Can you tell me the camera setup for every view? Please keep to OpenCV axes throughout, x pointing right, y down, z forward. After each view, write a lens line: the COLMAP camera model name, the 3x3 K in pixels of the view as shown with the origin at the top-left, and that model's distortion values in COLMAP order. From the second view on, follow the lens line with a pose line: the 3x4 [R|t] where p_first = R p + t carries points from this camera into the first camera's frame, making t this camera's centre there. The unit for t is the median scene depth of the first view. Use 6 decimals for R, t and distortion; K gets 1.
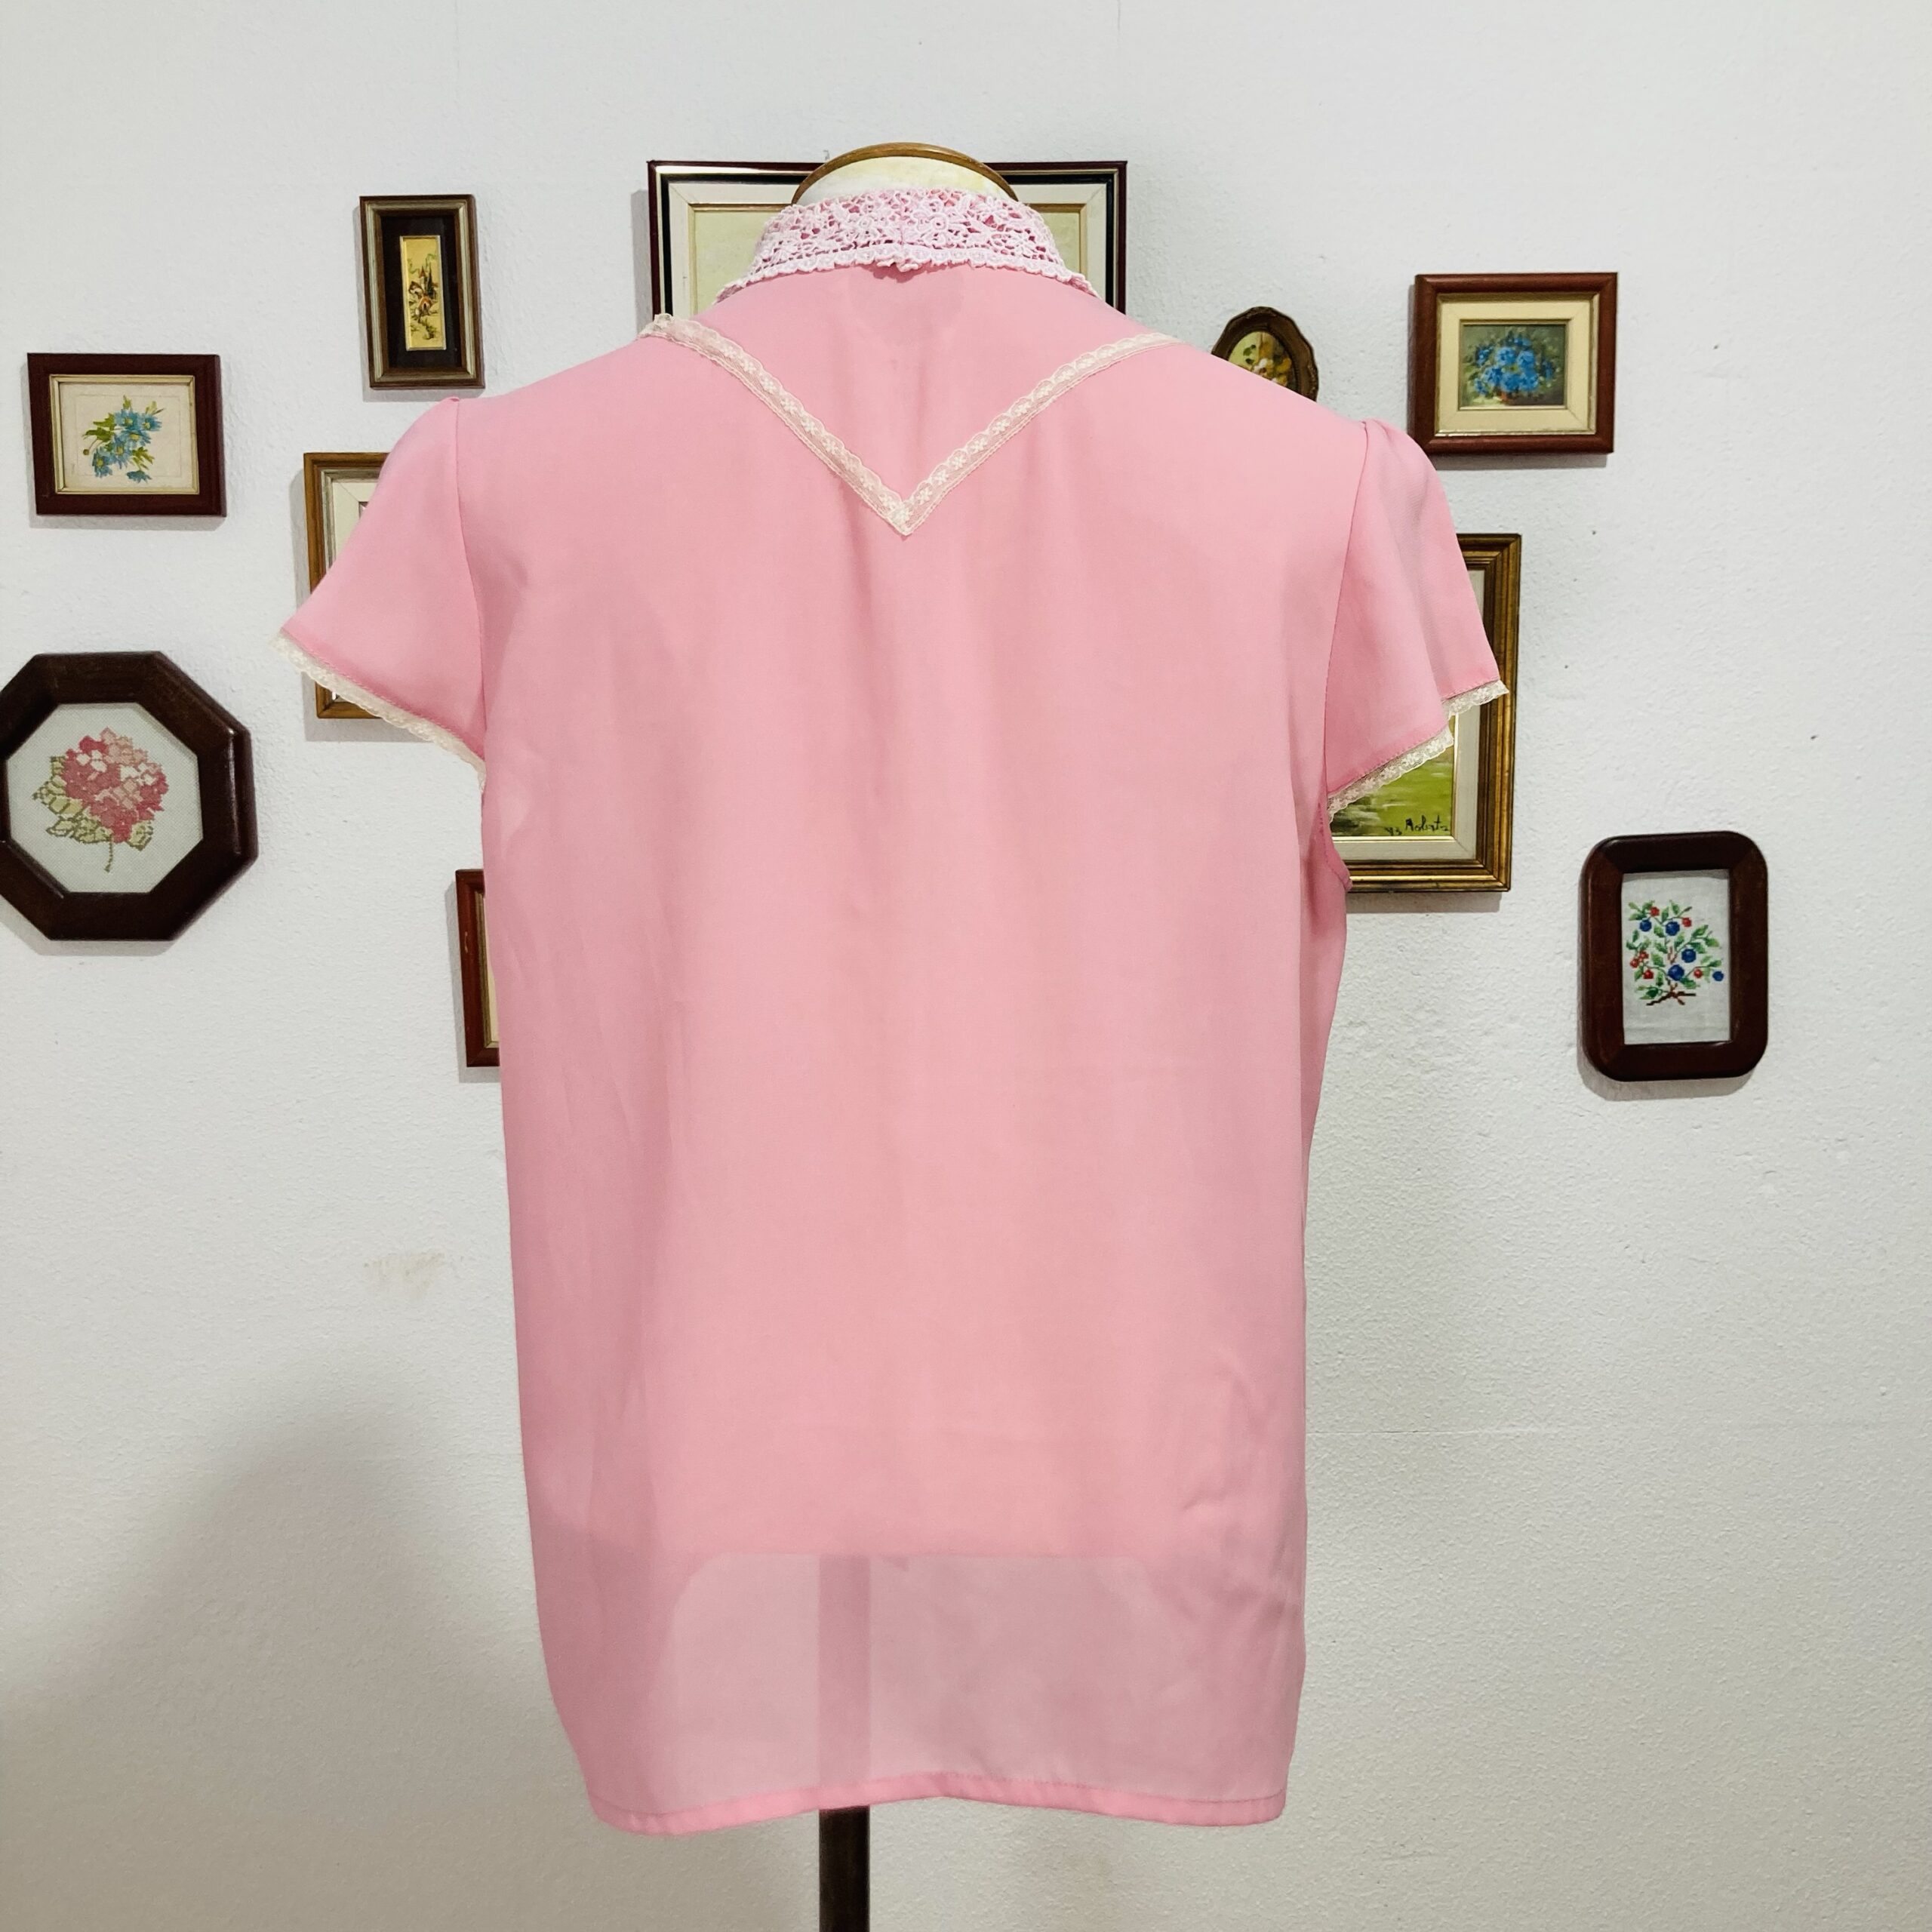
lens RADIAL K [[2109.7, 0, 964.0], [0, 2109.7, 1063.8], [0, 0, 1]] dist [0.058691, -0.094756]
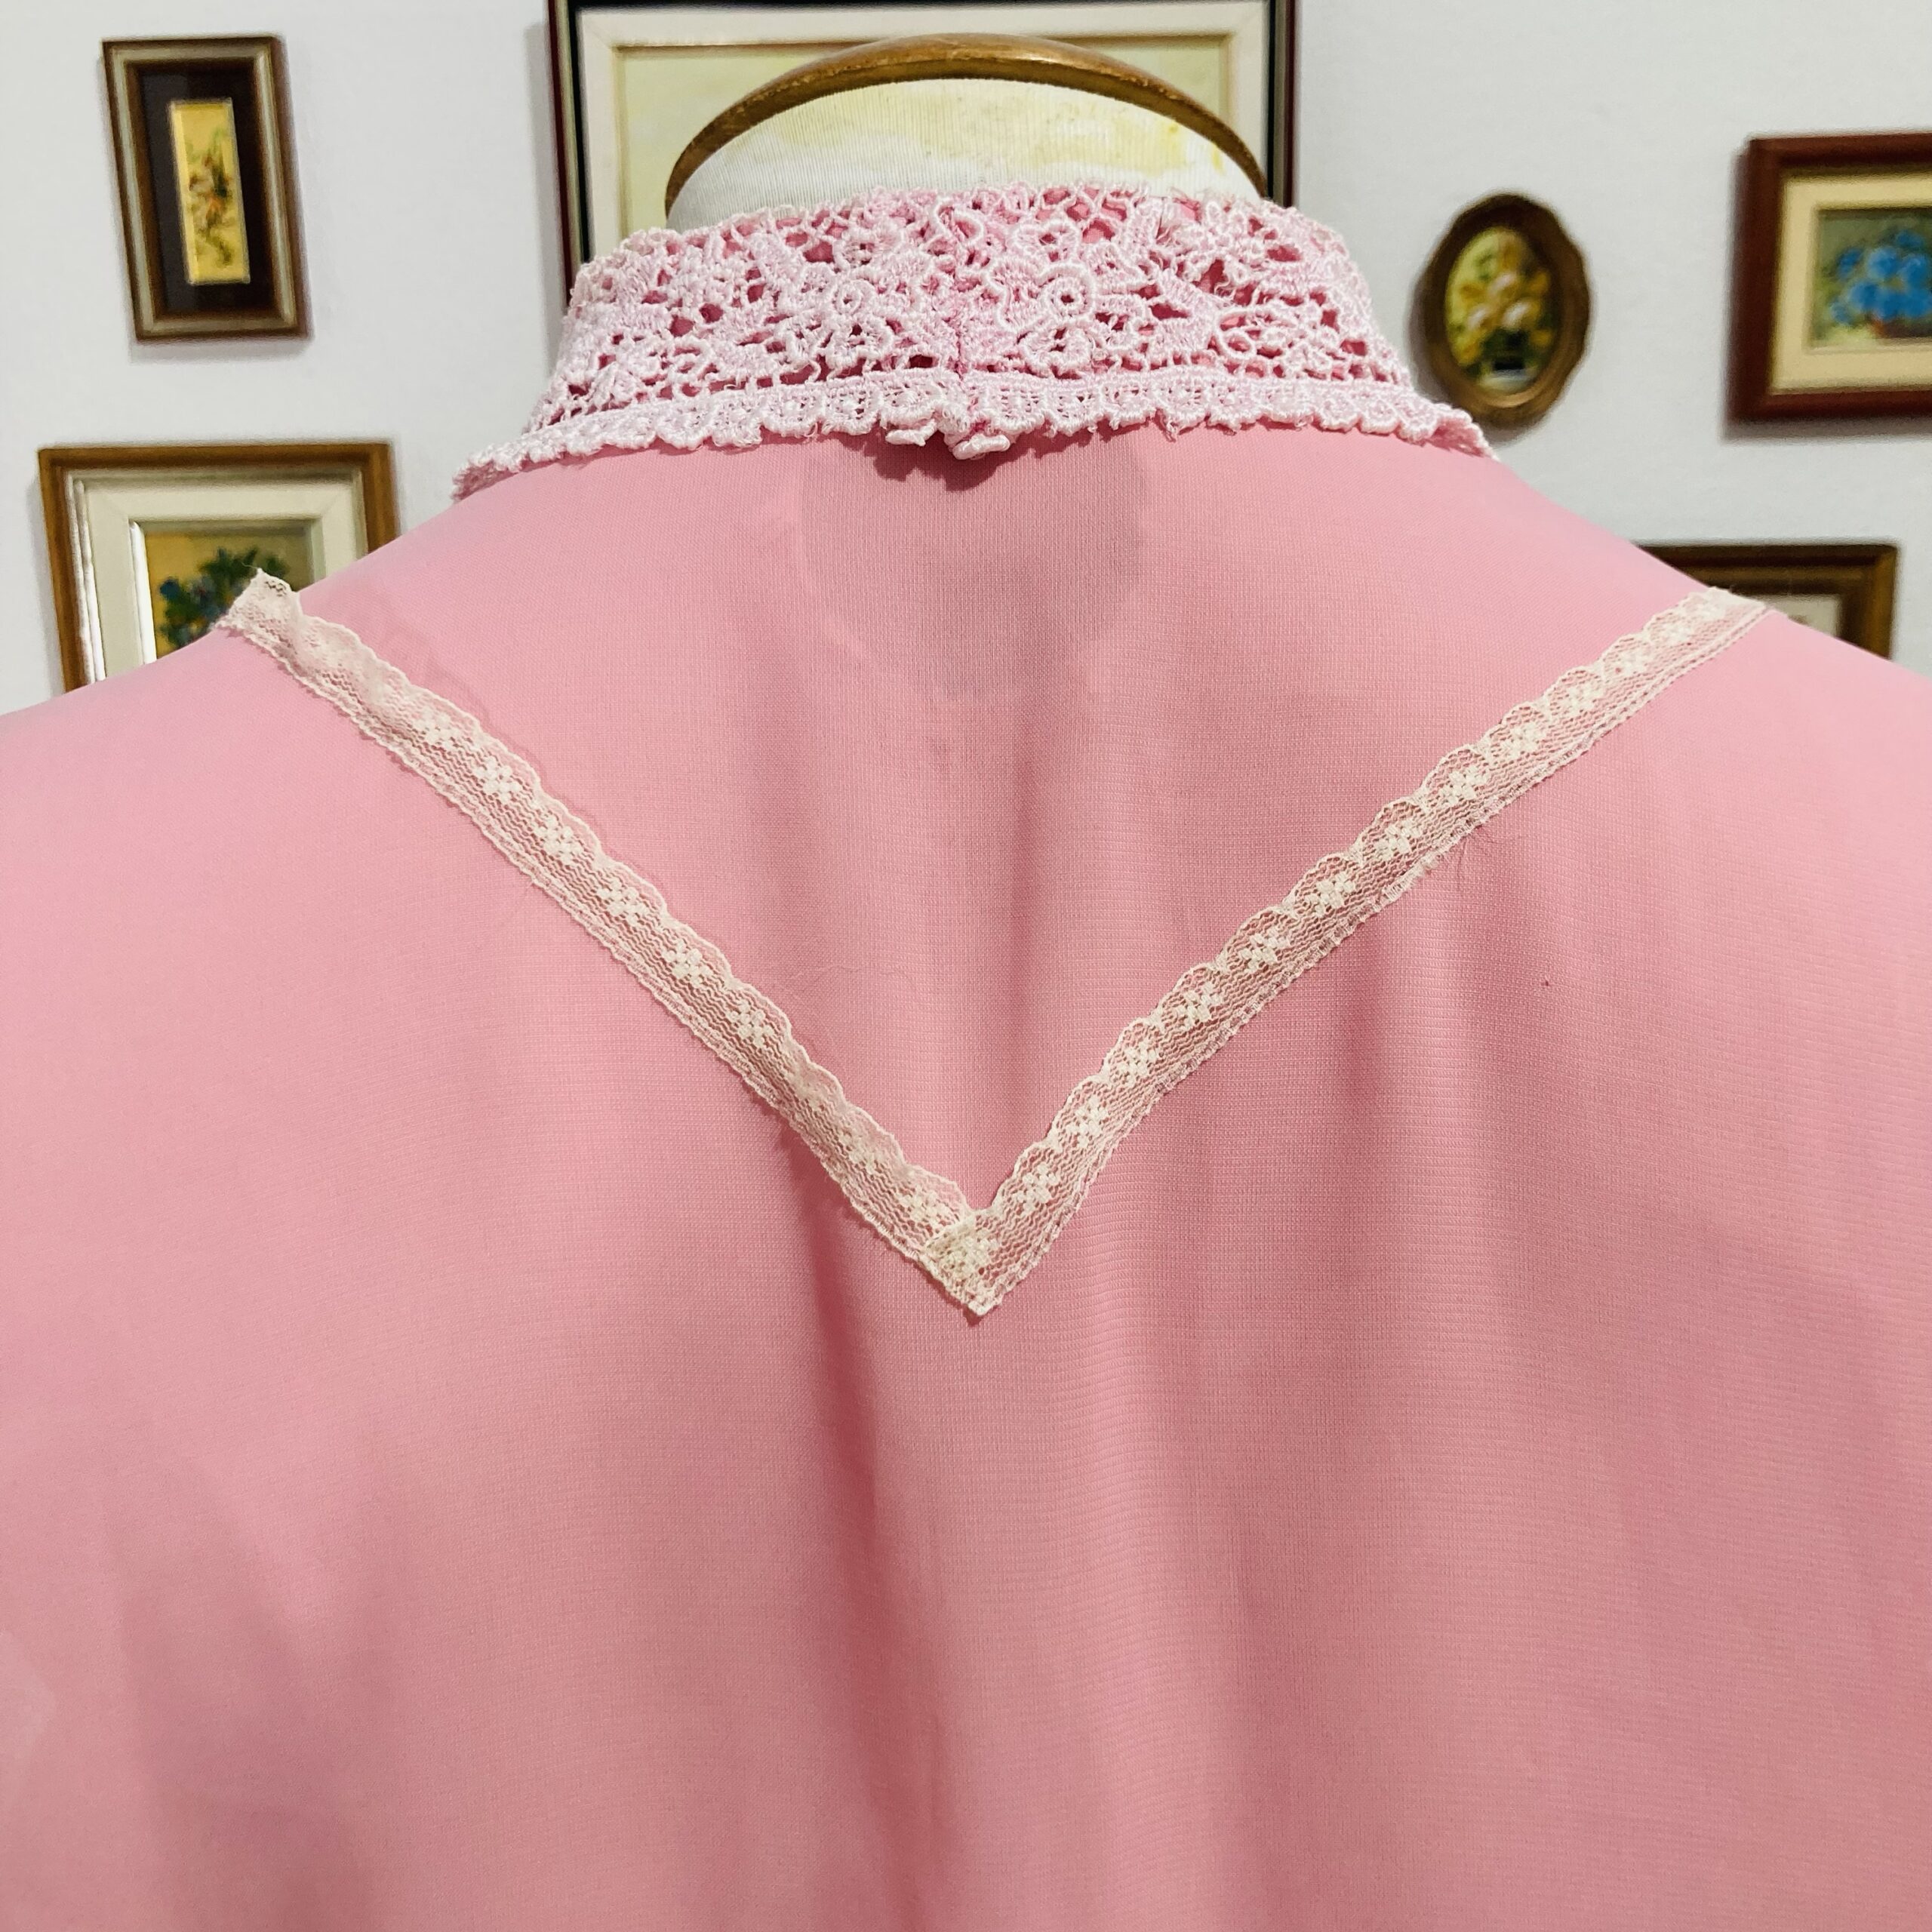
lens RADIAL K [[2109.7, 0, 964.0], [0, 2109.7, 1063.8], [0, 0, 1]] dist [0.058691, -0.094756]
pose [[0.999713, -0.006621, -0.023031, -0.021385], [0.008740, 0.995613, 0.093158, -0.303655], [0.022313, -0.093333, 0.995385, 0.647920]]
